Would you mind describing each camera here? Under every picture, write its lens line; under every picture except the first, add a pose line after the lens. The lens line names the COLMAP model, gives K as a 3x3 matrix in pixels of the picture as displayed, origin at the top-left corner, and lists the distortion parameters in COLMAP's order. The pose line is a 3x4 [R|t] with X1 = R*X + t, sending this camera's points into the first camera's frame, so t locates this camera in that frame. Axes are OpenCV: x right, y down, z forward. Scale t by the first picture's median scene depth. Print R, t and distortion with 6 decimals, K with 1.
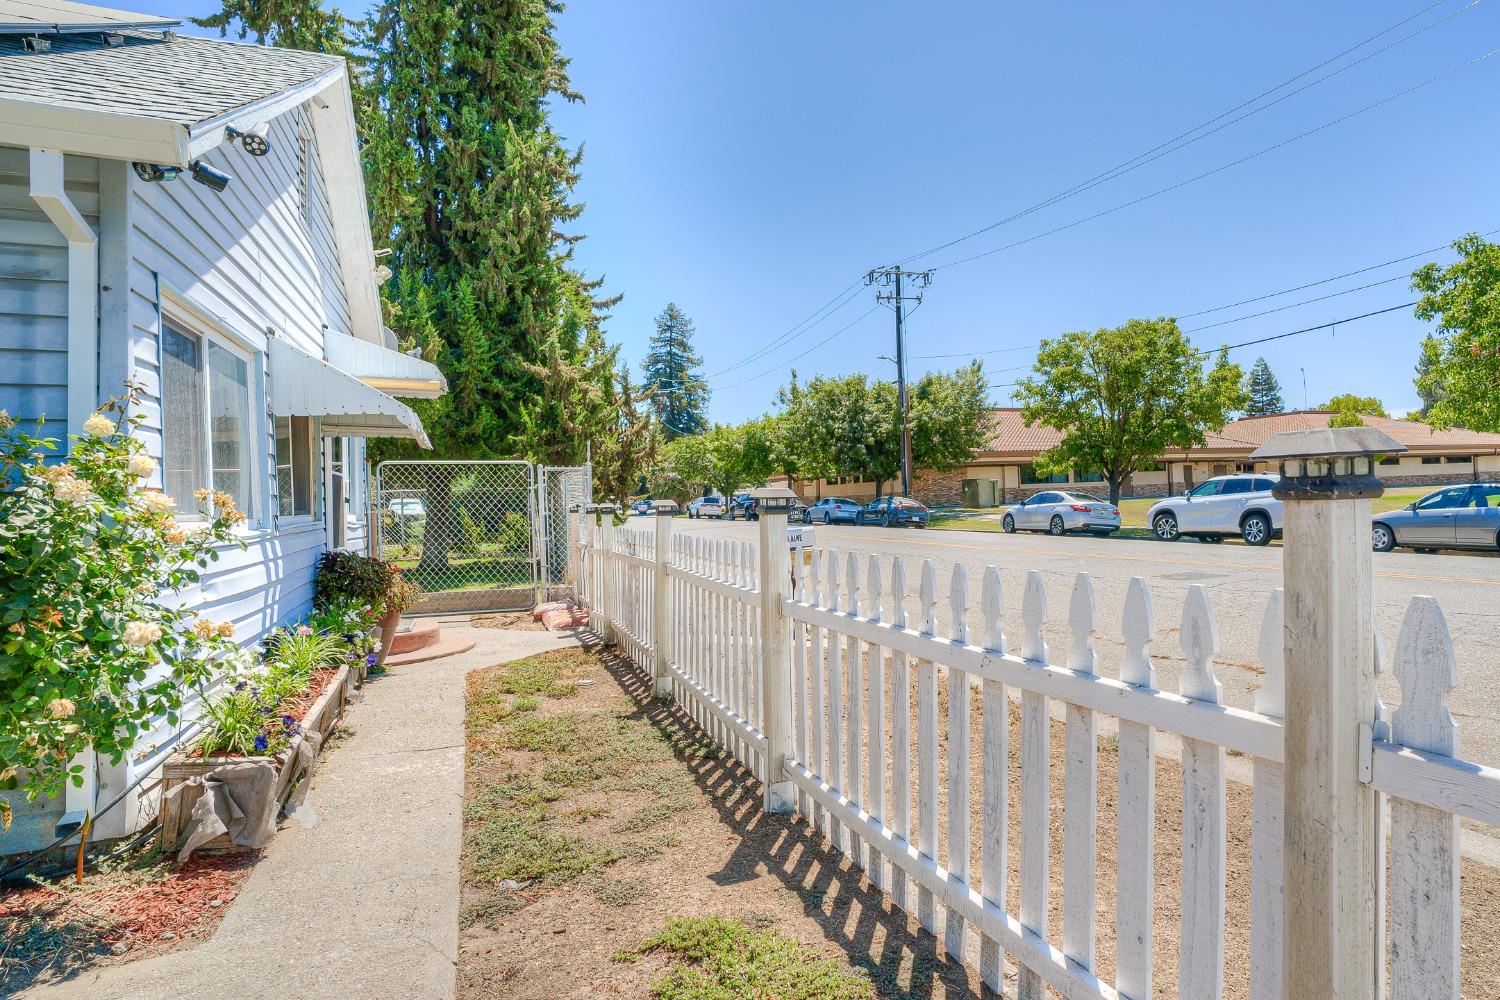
lens RADIAL K [[885.1, 0, 762.9], [0, 885.1, 488.6], [0, 0, 1]] dist [-0.030087, 0.024382]
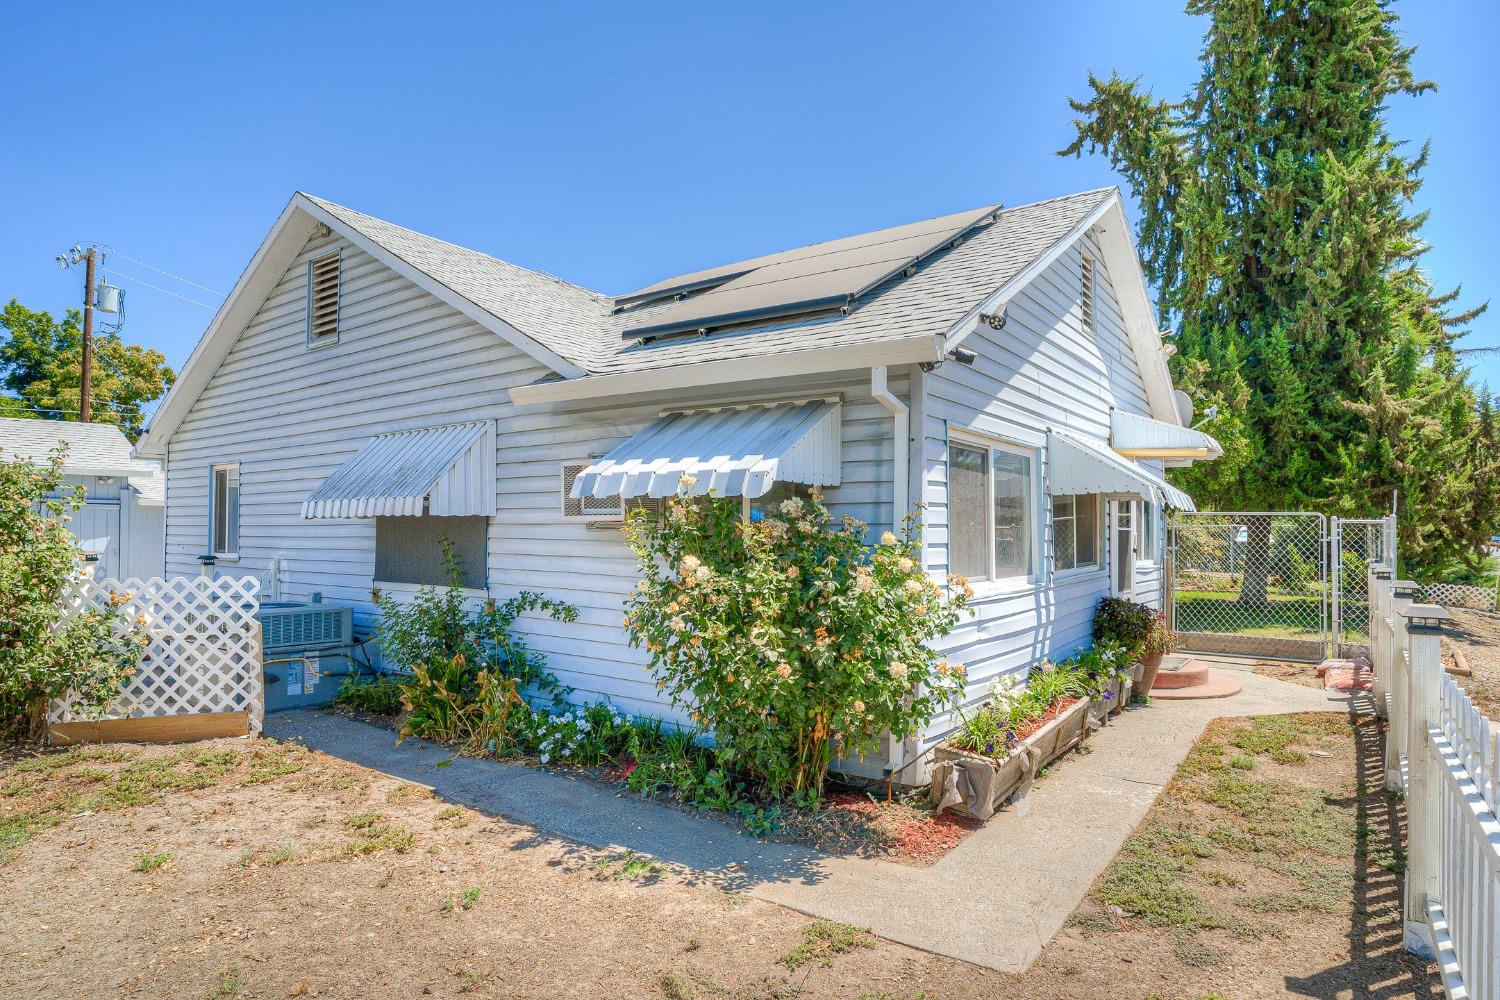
lens RADIAL K [[826.4, 0, 776.2], [0, 826.4, 522.5], [0, 0, 1]] dist [-0.023308, 0.013233]
pose [[0.557712, 0.017242, -0.829855, 0.244233], [0.013852, 0.999452, 0.030075, -0.088100], [0.829919, -0.028268, 0.557168, -0.026797]]
